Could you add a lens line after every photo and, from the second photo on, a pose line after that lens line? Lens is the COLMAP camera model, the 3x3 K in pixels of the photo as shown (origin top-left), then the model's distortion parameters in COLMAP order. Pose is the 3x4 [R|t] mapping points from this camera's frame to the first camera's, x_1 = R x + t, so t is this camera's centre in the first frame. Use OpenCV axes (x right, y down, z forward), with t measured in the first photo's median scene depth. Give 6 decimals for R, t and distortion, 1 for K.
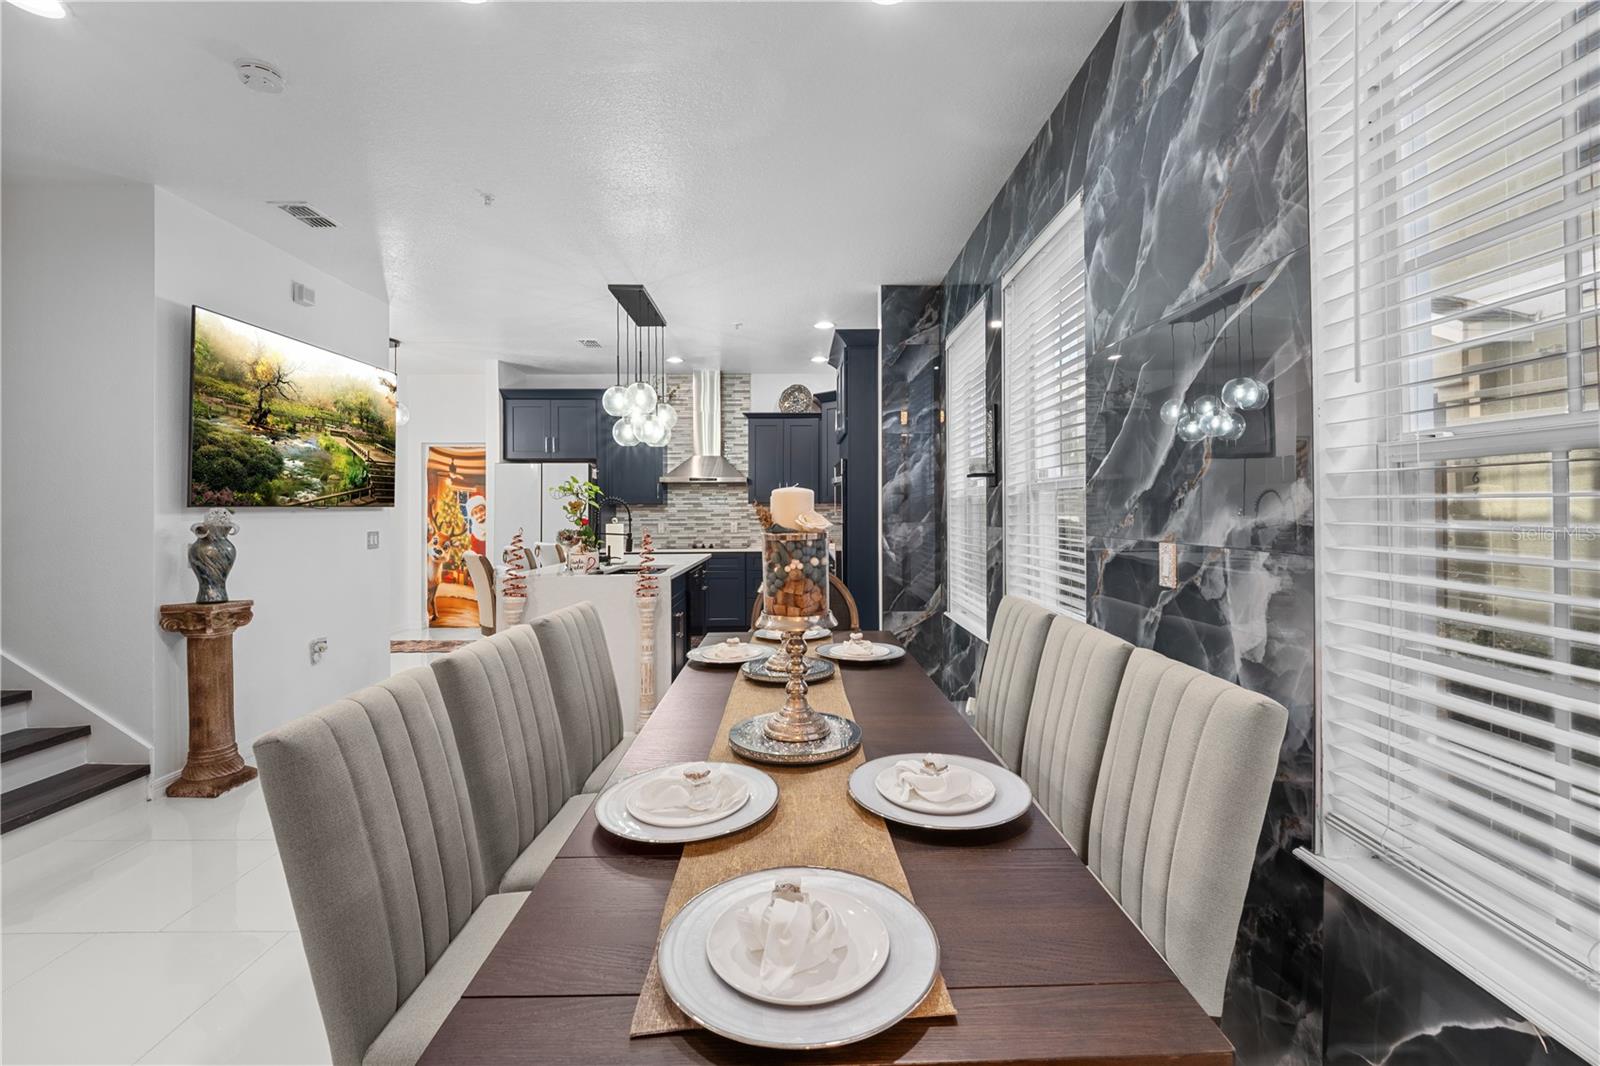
lens RADIAL K [[647.0, 0, 797.2], [0, 647.0, 500.8], [0, 0, 1]] dist [-0.000539, -0.006076]
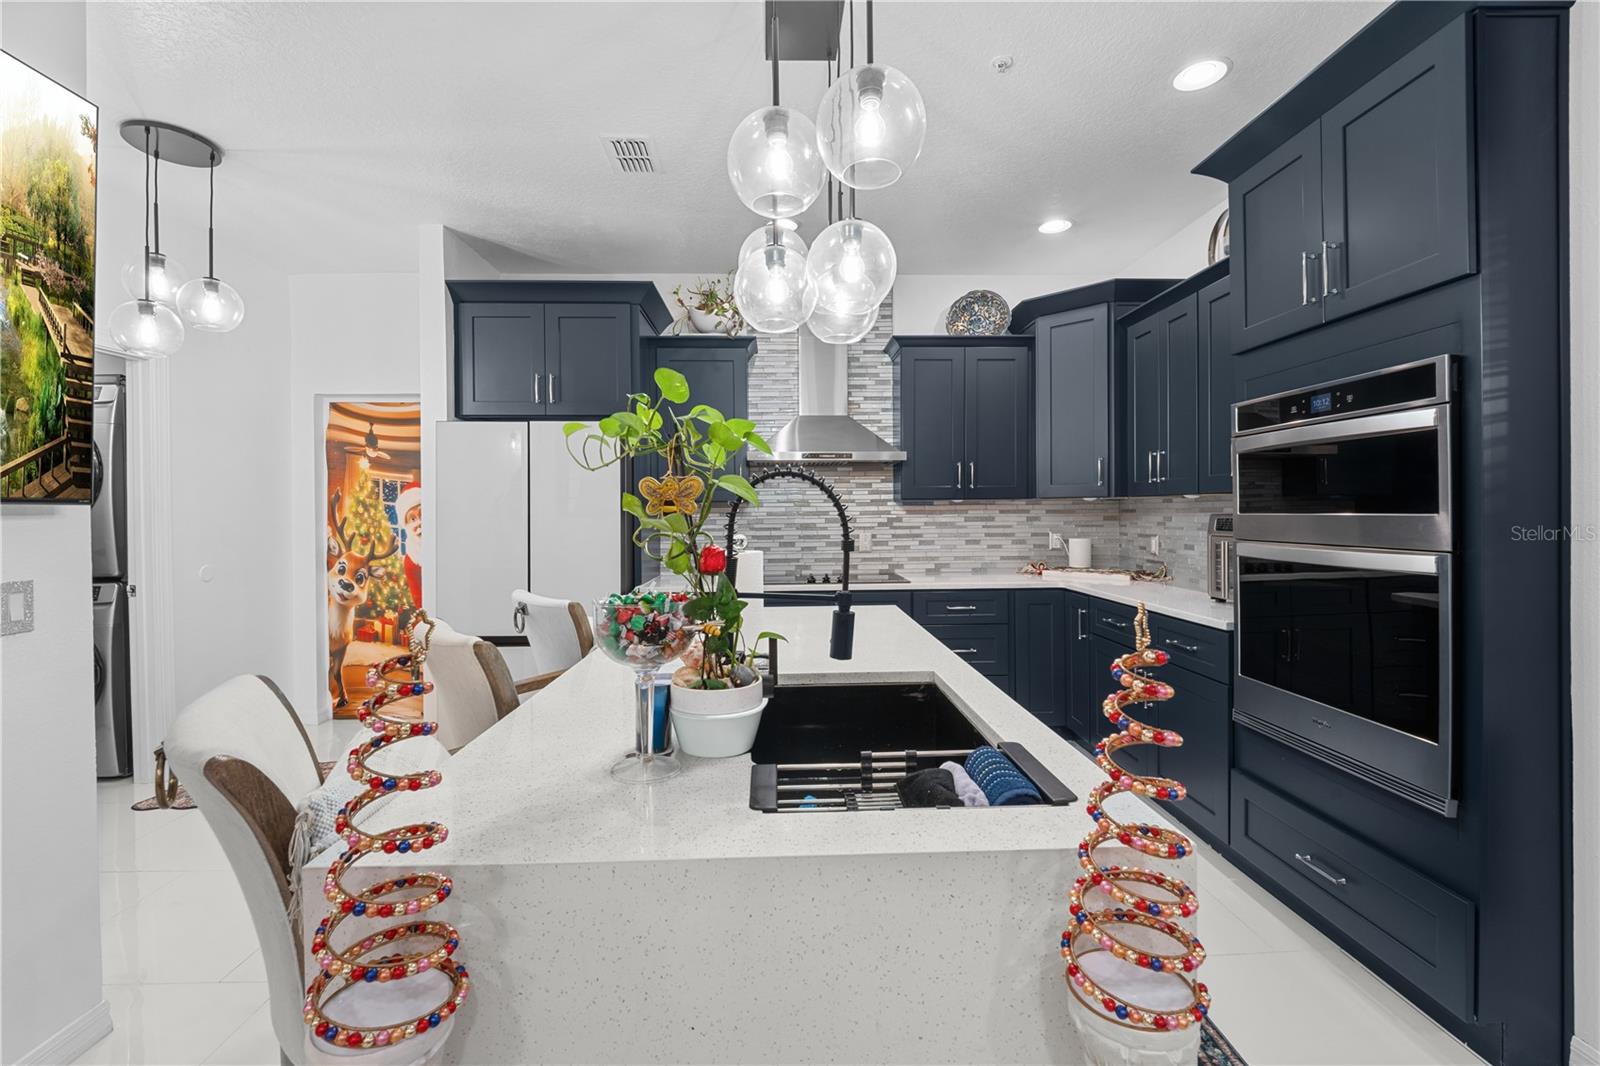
lens RADIAL K [[676.6, 0, 802.5], [0, 676.6, 510.3], [0, 0, 1]] dist [-0.001082, -0.007173]
pose [[0.999938, -0.002833, 0.010737, -0.160039], [0.002690, 0.999909, 0.013253, 0.004865], [-0.010773, -0.013223, 0.999855, 0.401572]]
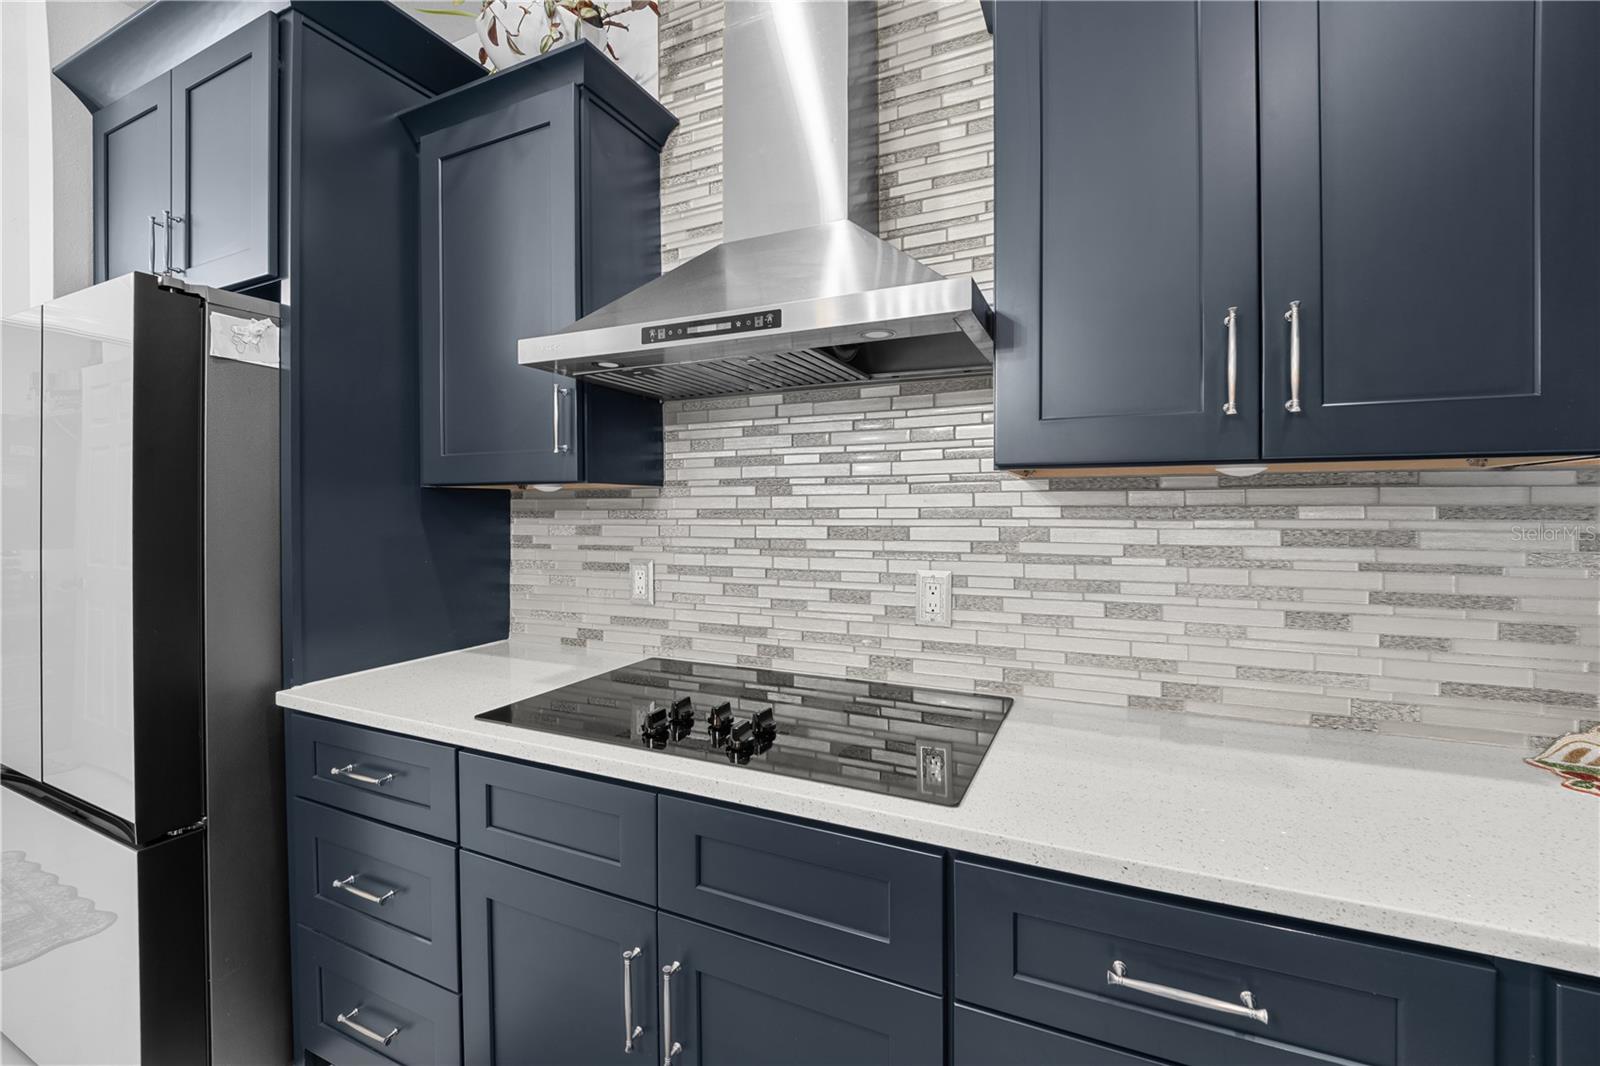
lens RADIAL K [[676.6, 0, 802.5], [0, 676.6, 510.3], [0, 0, 1]] dist [-0.001082, -0.007173]
pose [[0.896995, 0.004627, -0.442016, -0.041937], [0.003211, 0.999851, 0.016981, 0.010838], [0.442029, -0.016651, 0.896846, 0.797784]]
